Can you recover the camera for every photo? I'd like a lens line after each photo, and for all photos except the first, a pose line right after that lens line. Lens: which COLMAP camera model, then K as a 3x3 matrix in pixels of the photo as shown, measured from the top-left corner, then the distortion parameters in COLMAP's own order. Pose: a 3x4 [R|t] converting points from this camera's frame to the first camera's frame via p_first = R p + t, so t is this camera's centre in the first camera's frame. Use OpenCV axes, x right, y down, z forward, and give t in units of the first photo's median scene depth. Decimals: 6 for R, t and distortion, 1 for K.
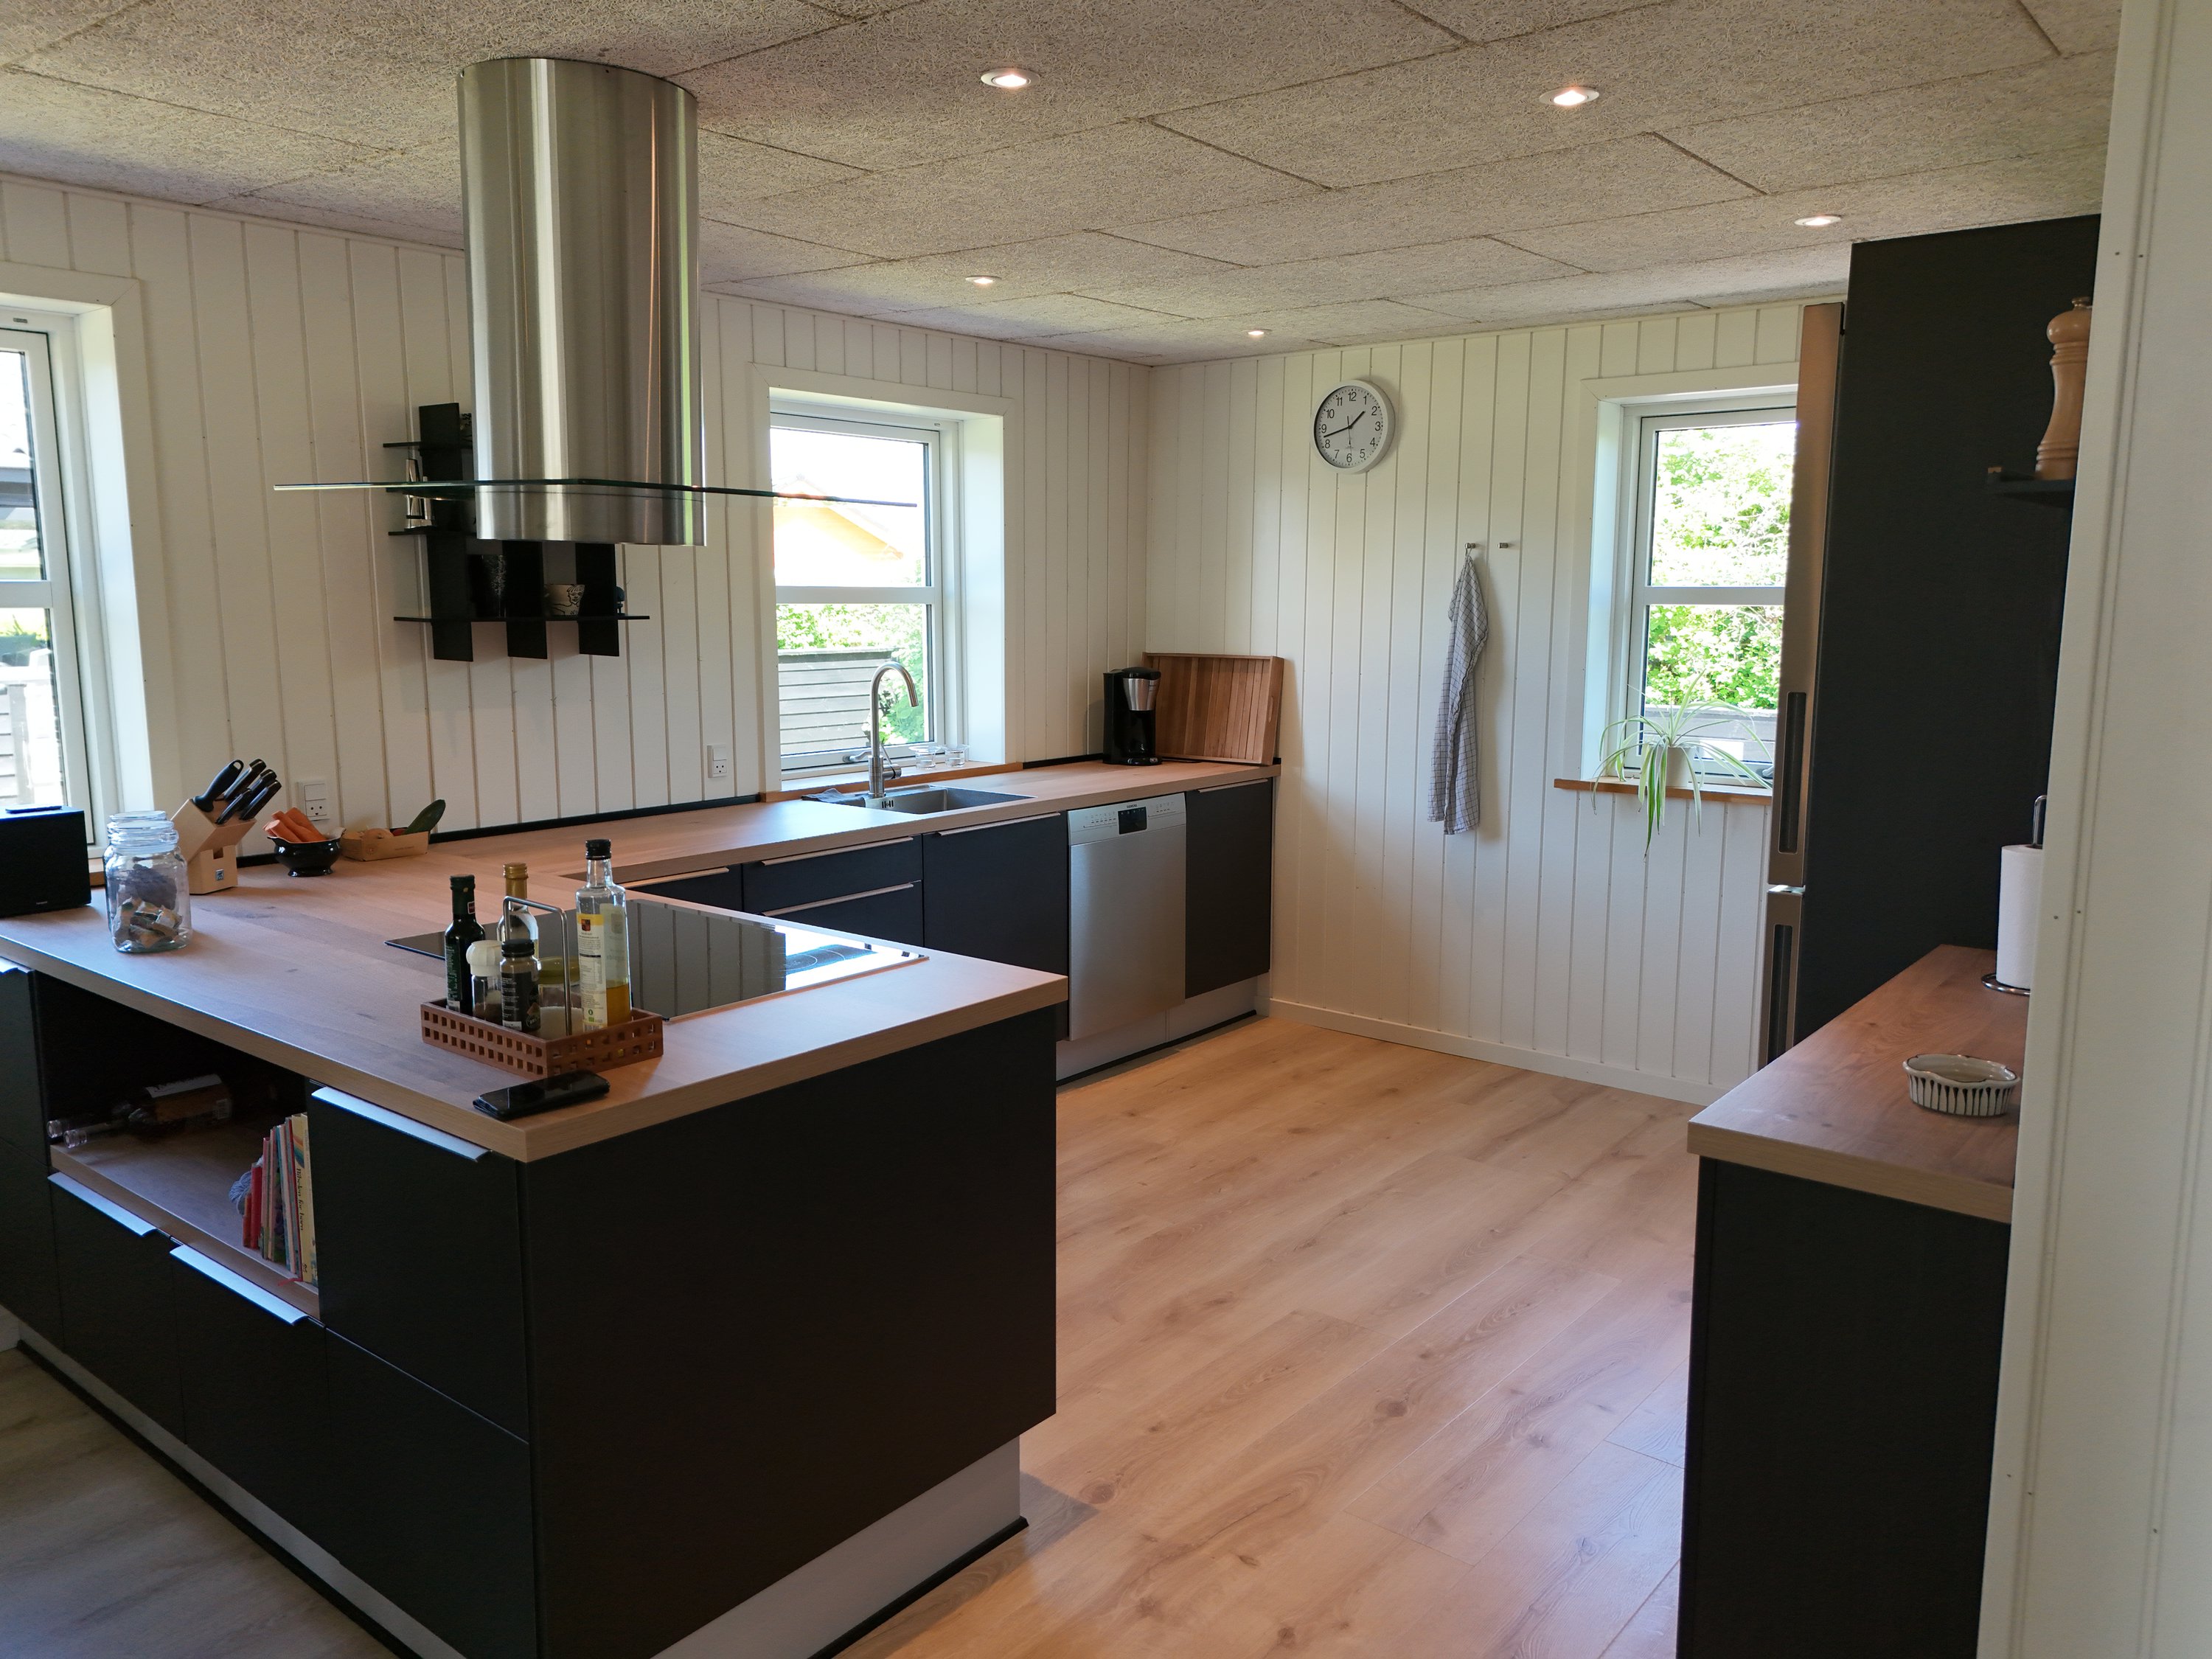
lens RADIAL K [[1621.8, 0, 1106.0], [0, 1621.8, 829.5], [0, 0, 1]] dist [0.070946, -0.053708]
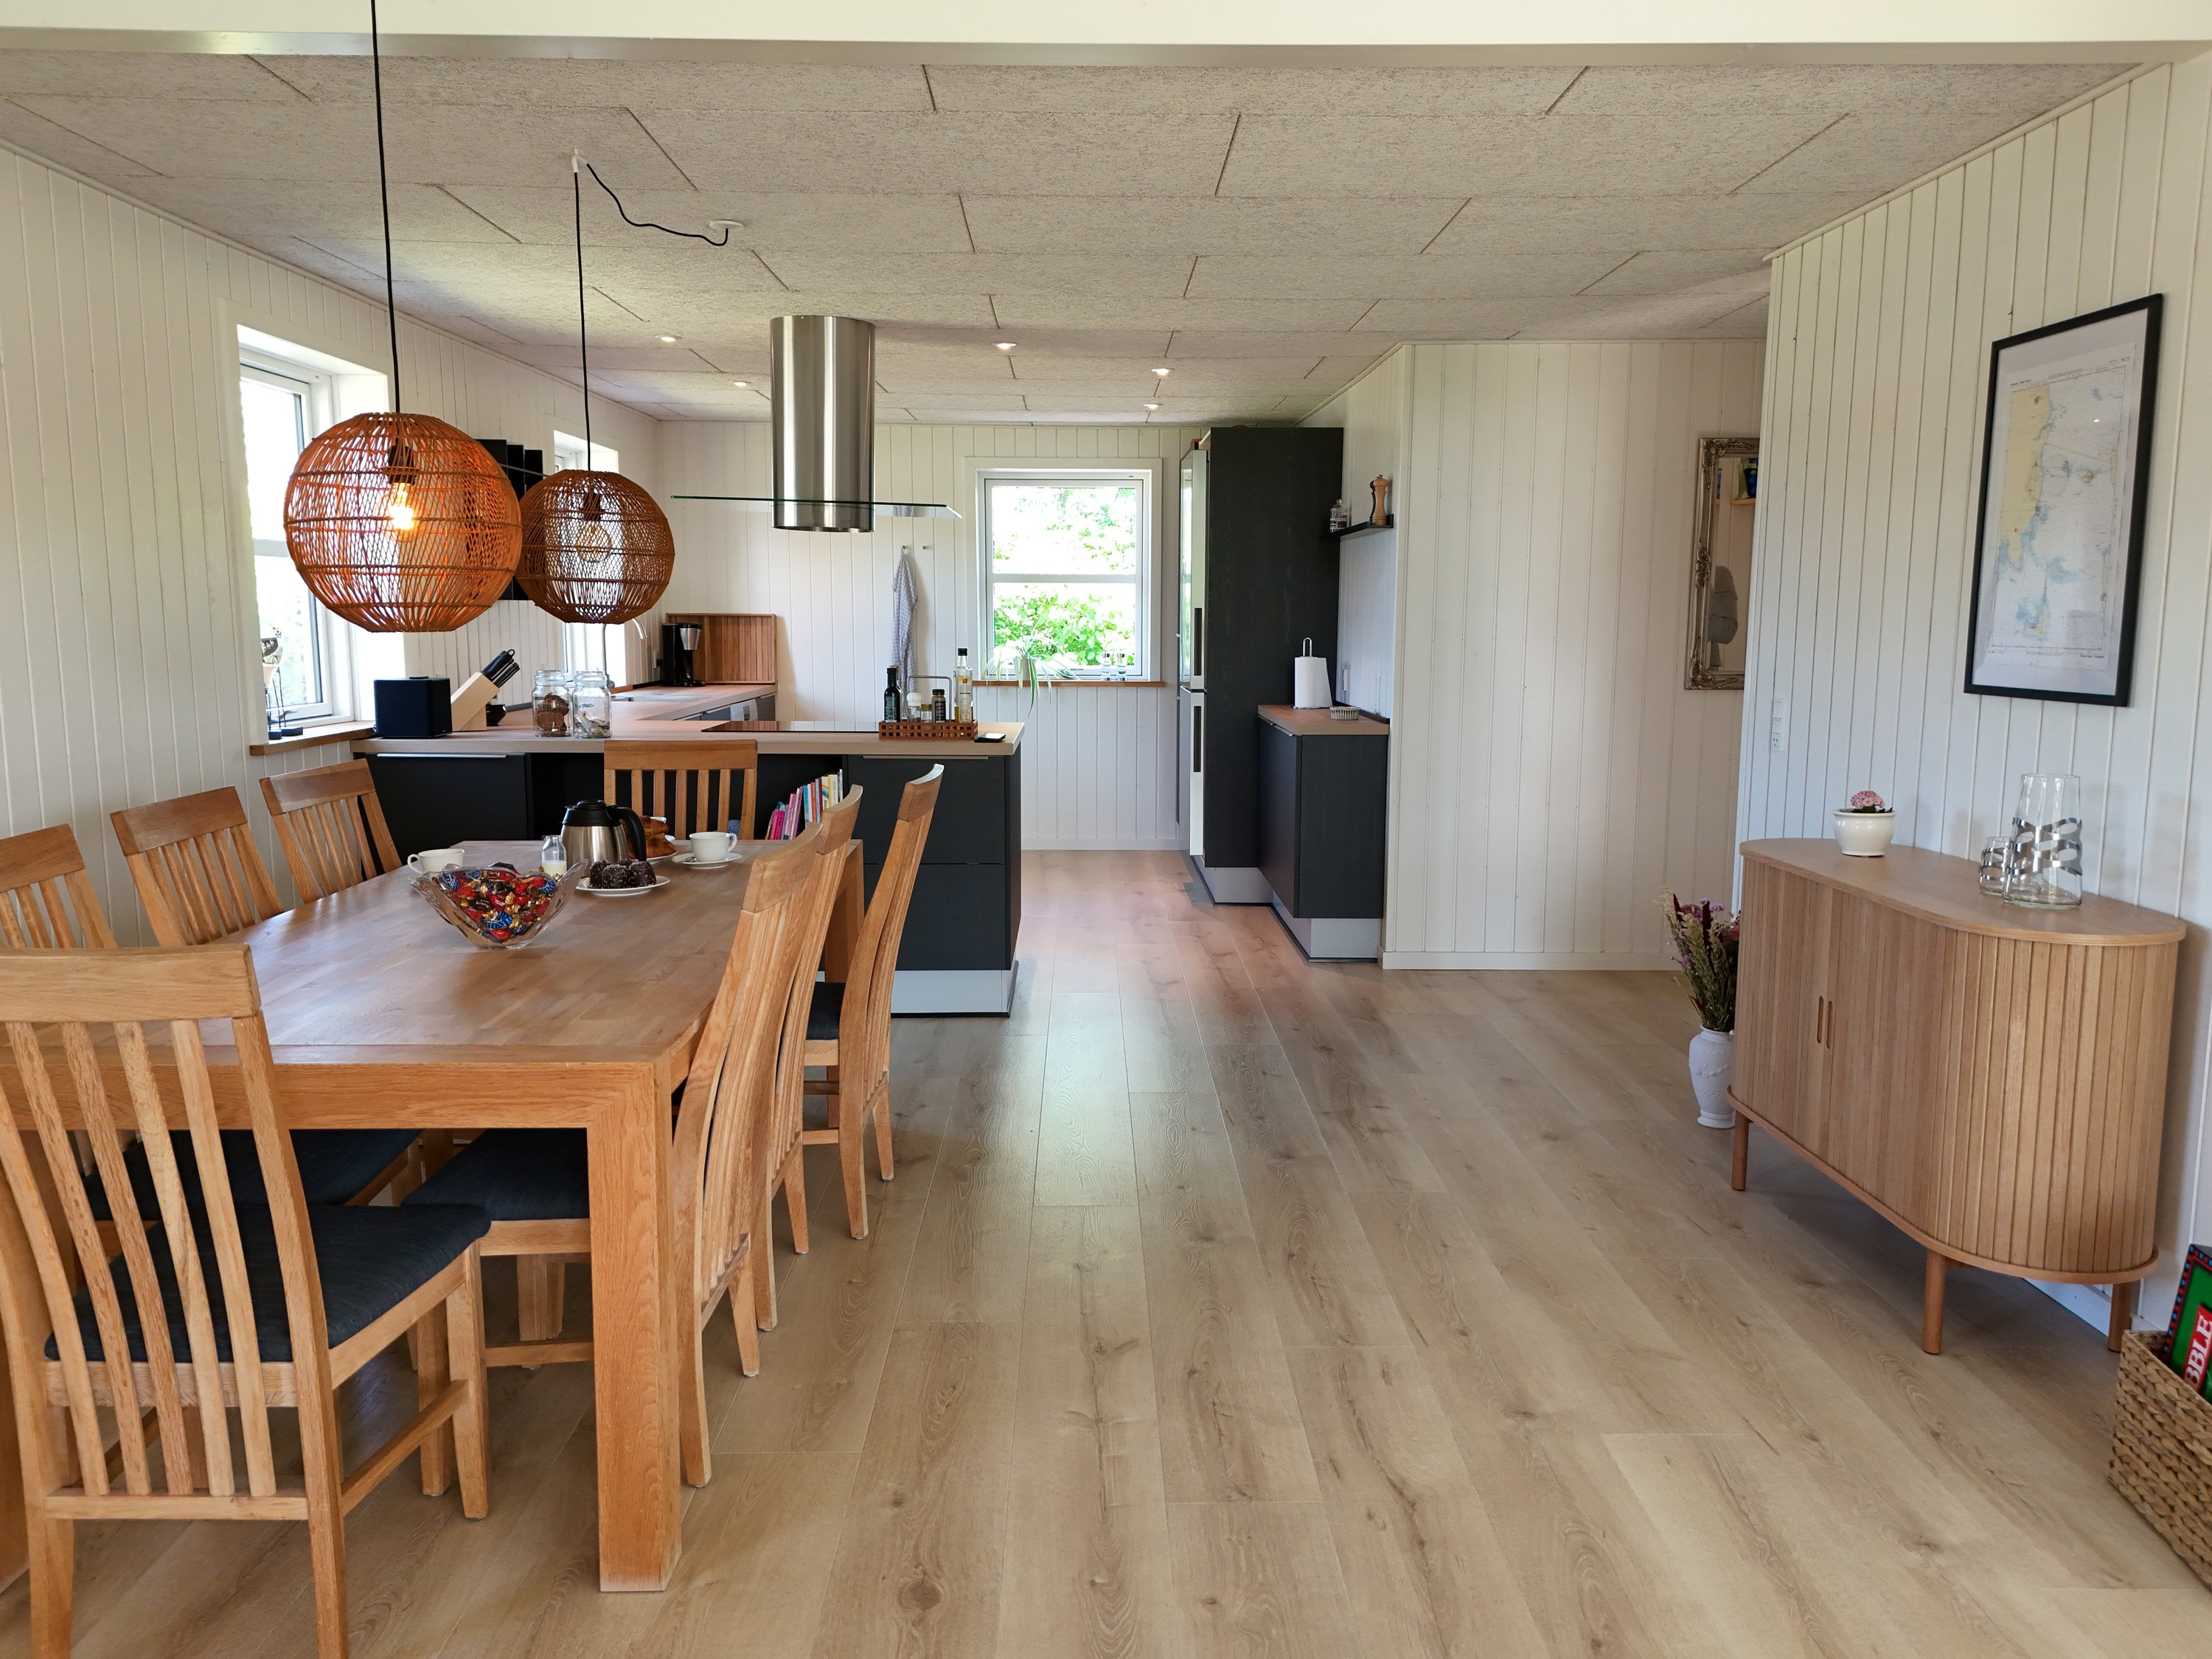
lens RADIAL K [[1621.8, 0, 1106.0], [0, 1621.8, 829.5], [0, 0, 1]] dist [0.070946, -0.053708]
pose [[0.774281, -0.084415, 0.627186, -0.666704], [0.090813, 0.995627, 0.021893, 0.097629], [-0.626292, 0.040005, 0.778562, -0.422948]]
